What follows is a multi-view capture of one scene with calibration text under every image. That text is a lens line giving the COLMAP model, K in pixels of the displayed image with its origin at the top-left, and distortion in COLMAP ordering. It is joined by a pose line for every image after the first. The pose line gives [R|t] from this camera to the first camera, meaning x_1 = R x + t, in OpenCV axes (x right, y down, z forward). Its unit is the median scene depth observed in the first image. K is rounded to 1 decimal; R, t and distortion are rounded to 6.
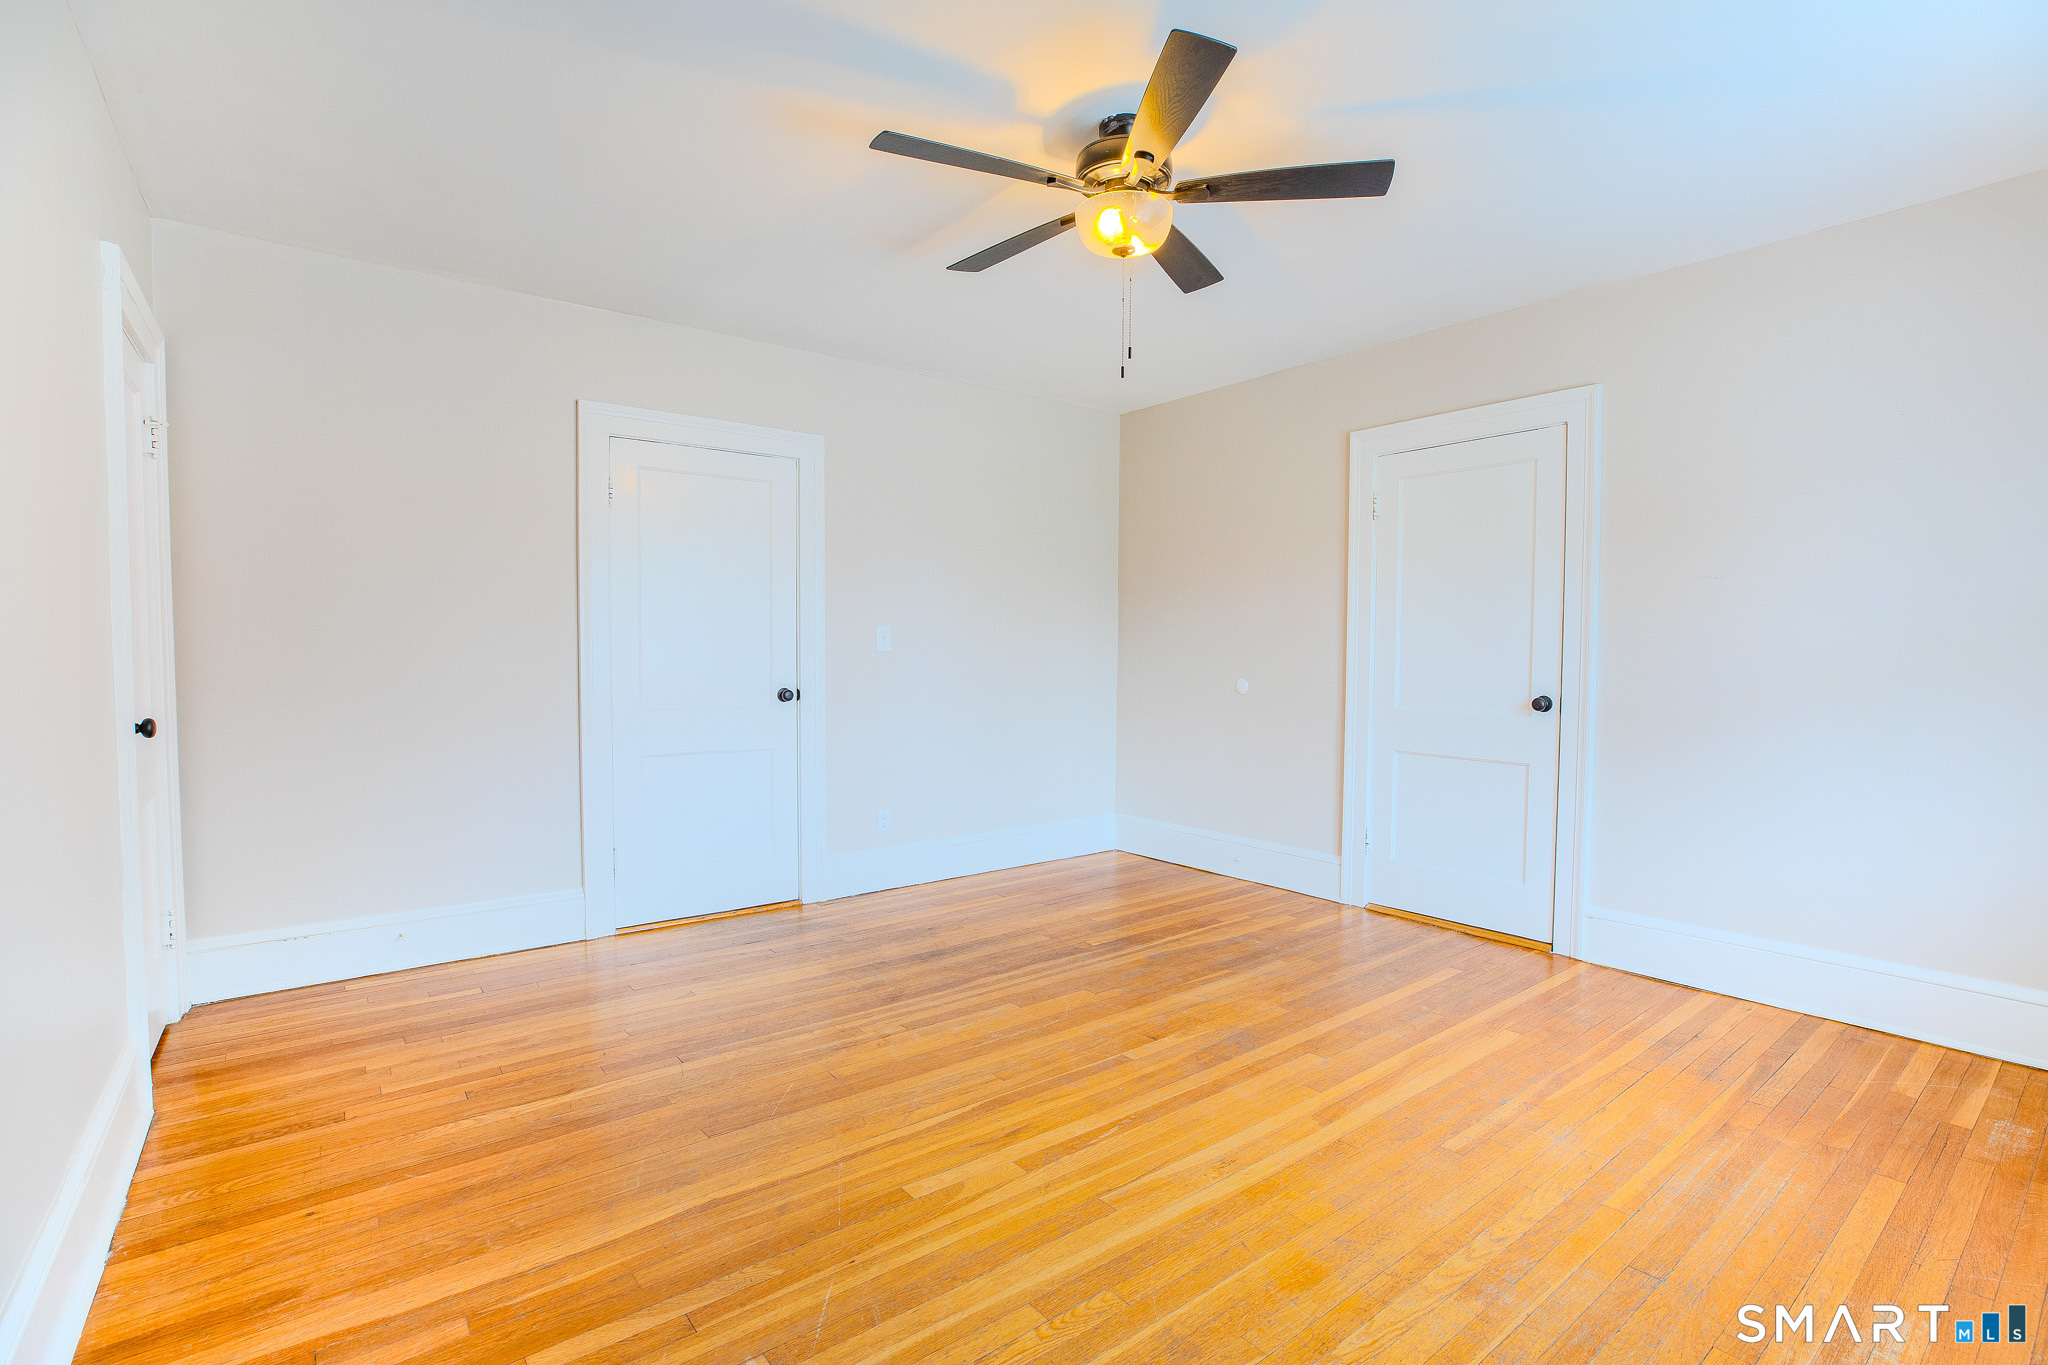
lens RADIAL K [[932.4, 0, 1017.0], [0, 932.4, 691.0], [0, 0, 1]] dist [-0.047565, 0.014258]
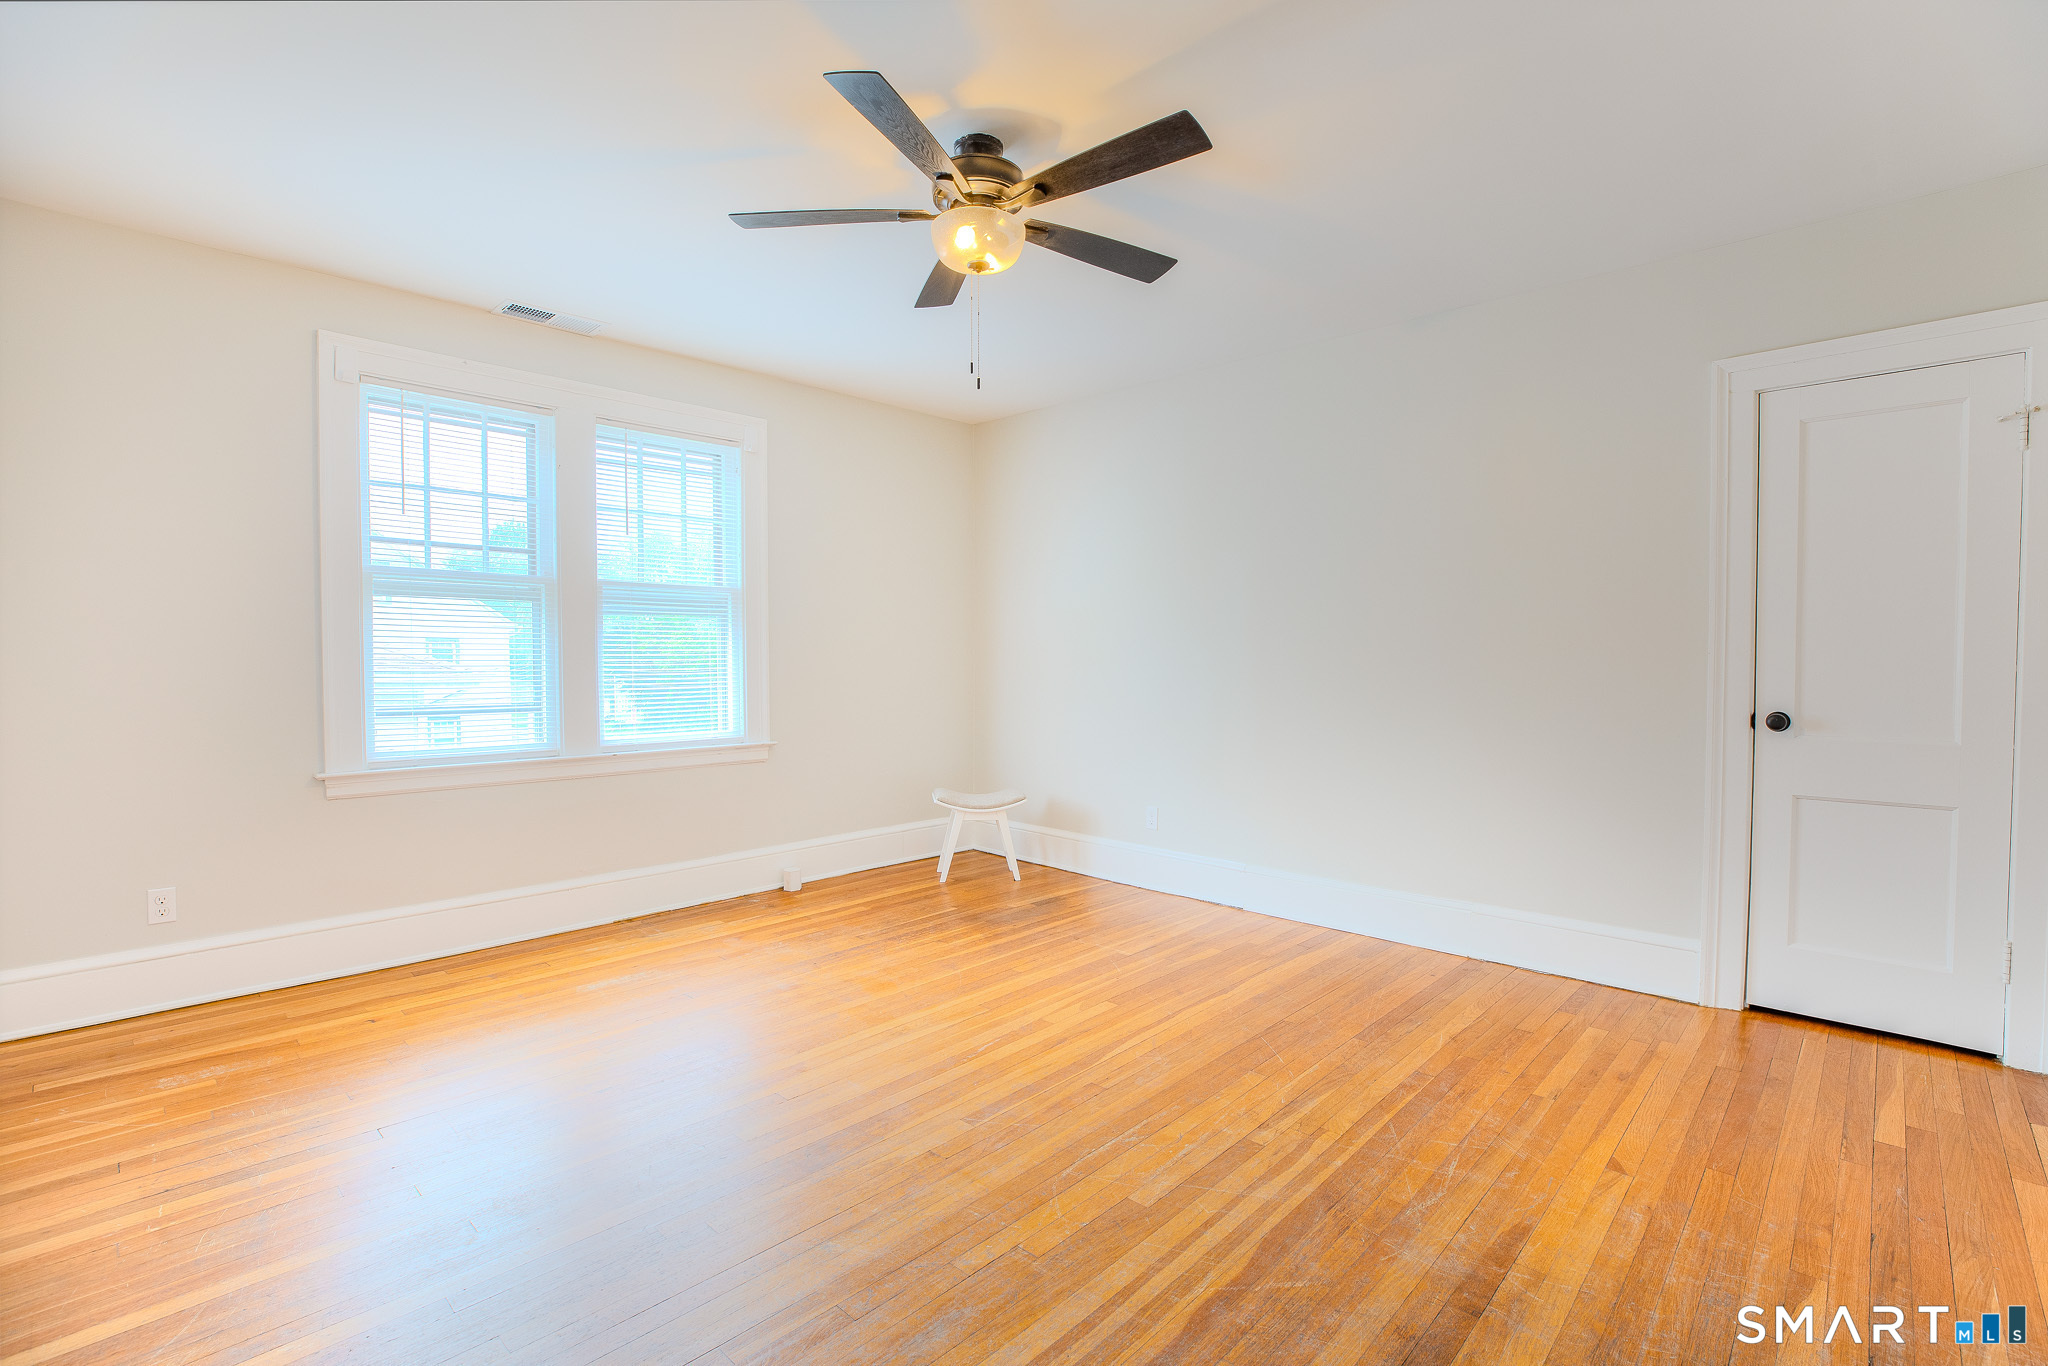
lens RADIAL K [[932.4, 0, 1017.0], [0, 932.4, 691.5], [0, 0, 1]] dist [-0.047565, 0.014258]
pose [[-0.989147, 0.000274, -0.146926, 0.219662], [-0.010541, 0.997289, 0.072827, -0.075937], [0.146548, 0.073585, -0.986463, 2.008868]]
